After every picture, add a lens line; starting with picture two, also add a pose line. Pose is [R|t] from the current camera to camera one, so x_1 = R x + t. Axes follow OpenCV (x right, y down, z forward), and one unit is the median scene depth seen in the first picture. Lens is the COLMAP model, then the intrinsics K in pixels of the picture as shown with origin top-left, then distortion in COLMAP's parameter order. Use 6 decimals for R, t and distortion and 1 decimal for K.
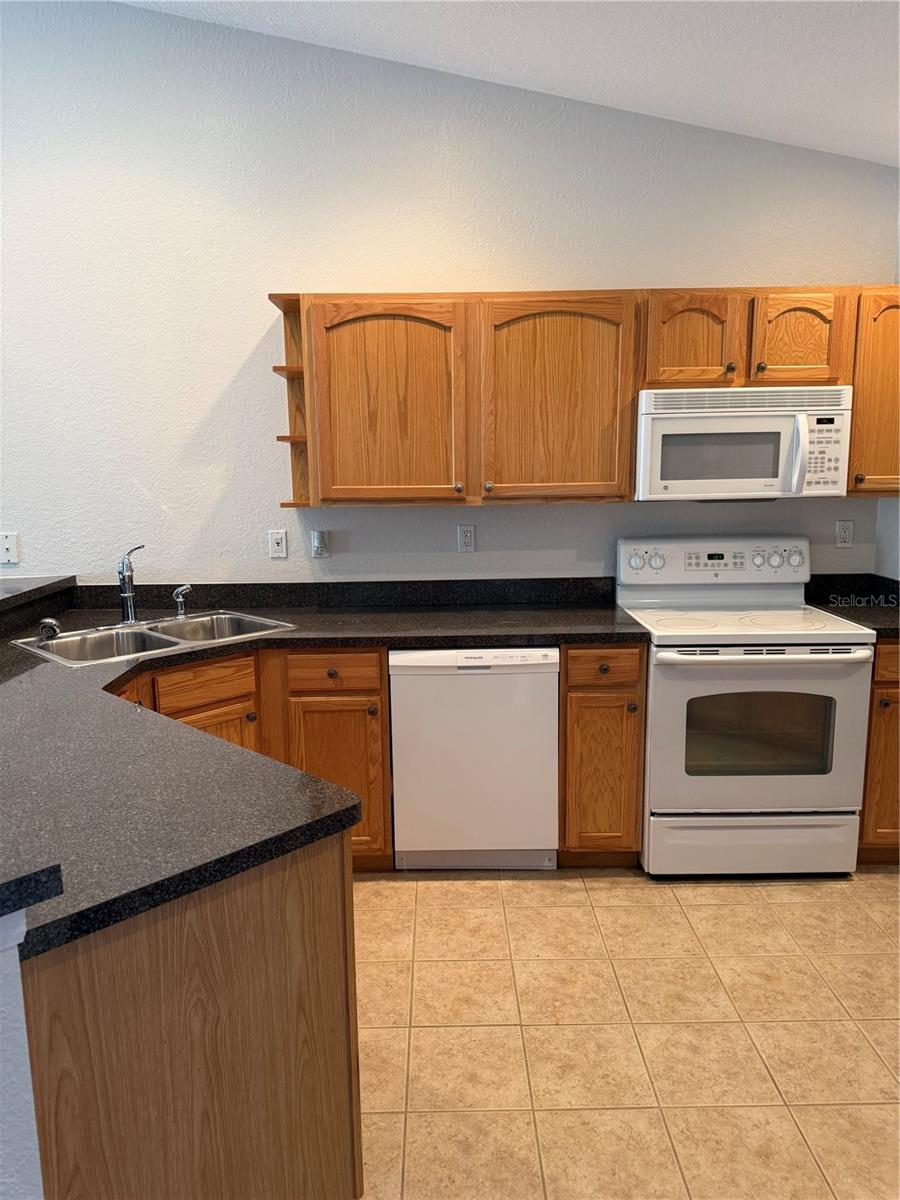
lens RADIAL K [[827.0, 0, 450.0], [0, 827.0, 600.0], [0, 0, 1]] dist [0.127545, -0.206229]
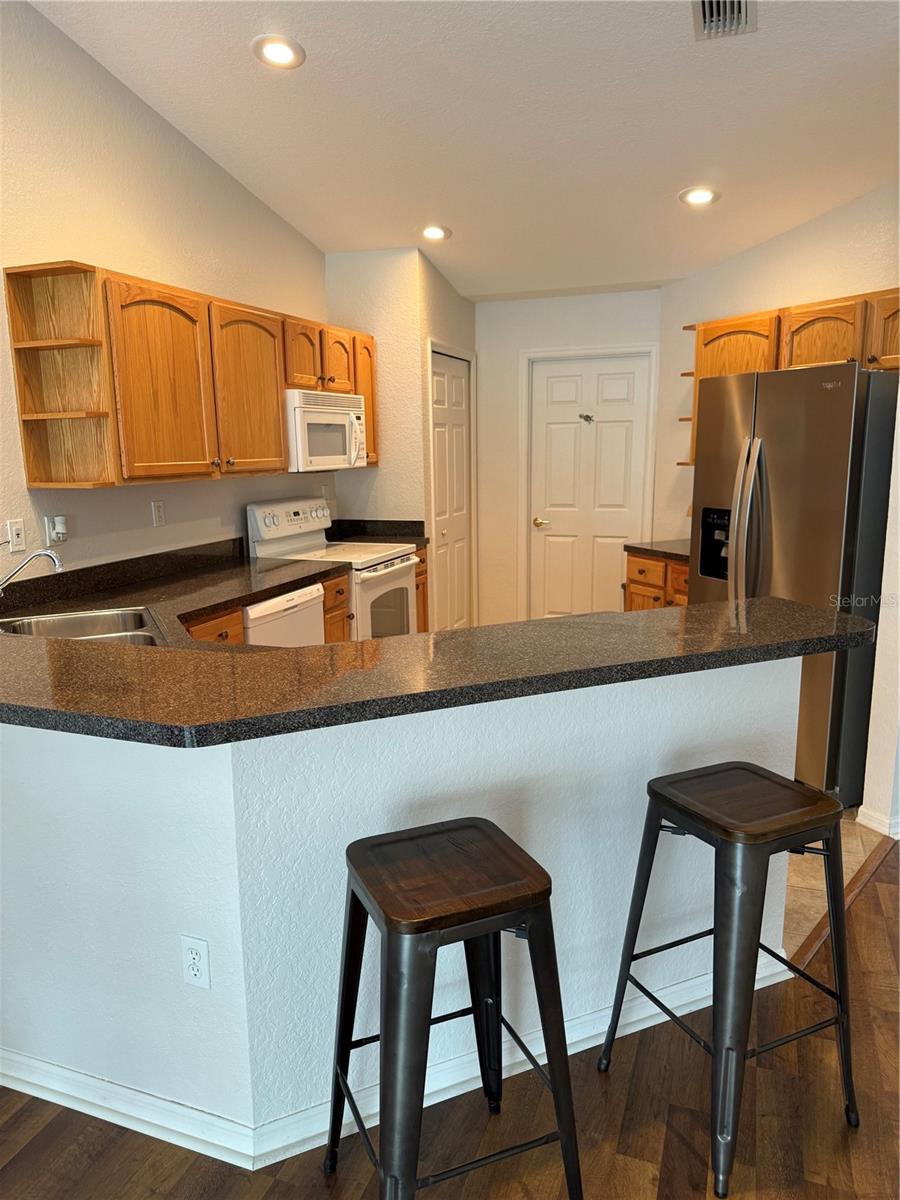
lens RADIAL K [[839.3, 0, 450.0], [0, 839.3, 600.0], [0, 0, 1]] dist [0.067538, -0.075939]
pose [[0.371321, -0.165313, 0.913670, -0.965399], [0.163140, 0.980331, 0.111073, -0.028502], [-0.914060, 0.107812, 0.390987, 0.276285]]
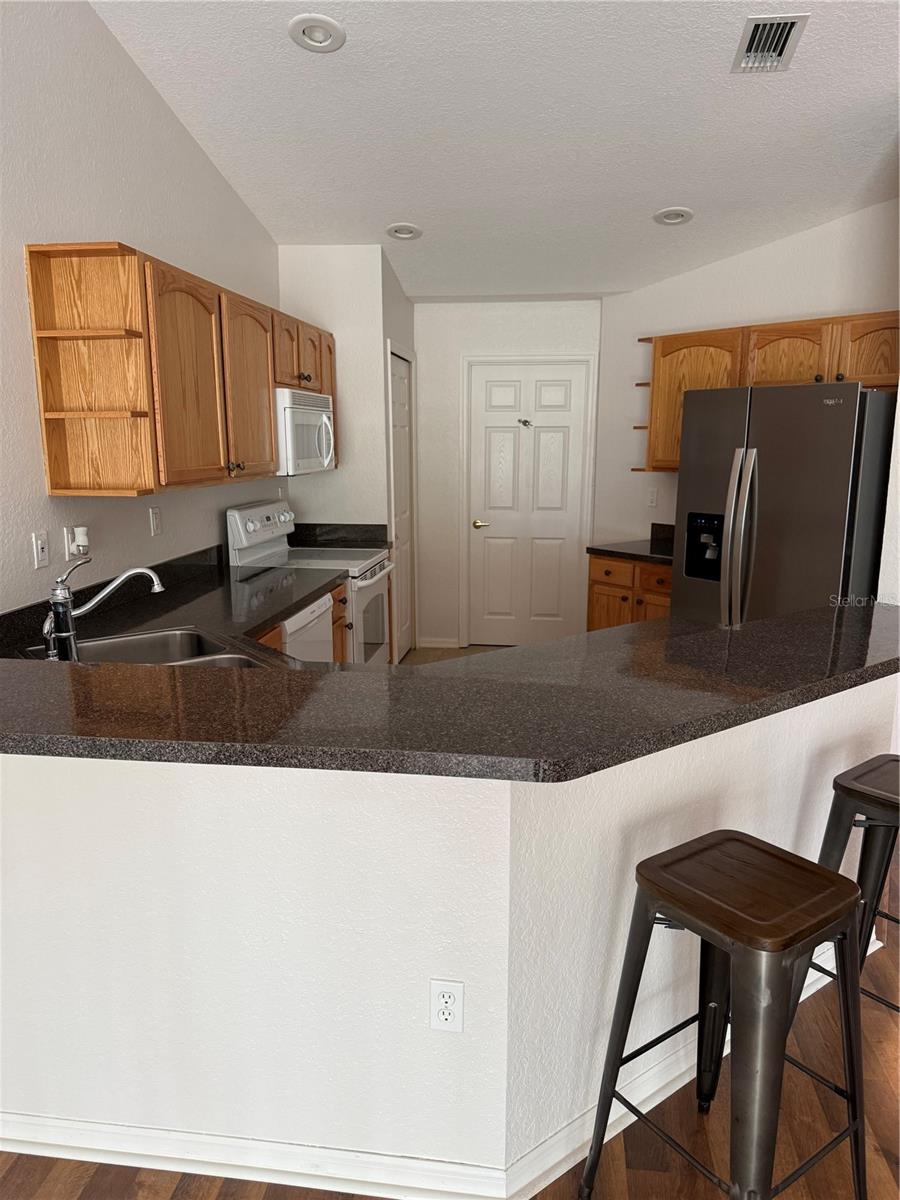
lens RADIAL K [[839.3, 0, 450.0], [0, 839.3, 600.0], [0, 0, 1]] dist [0.067538, -0.075939]
pose [[0.151927, -0.176215, 0.972557, -1.028773], [0.159321, 0.975477, 0.151856, -0.089898], [-0.975467, 0.131878, 0.176276, 0.562307]]
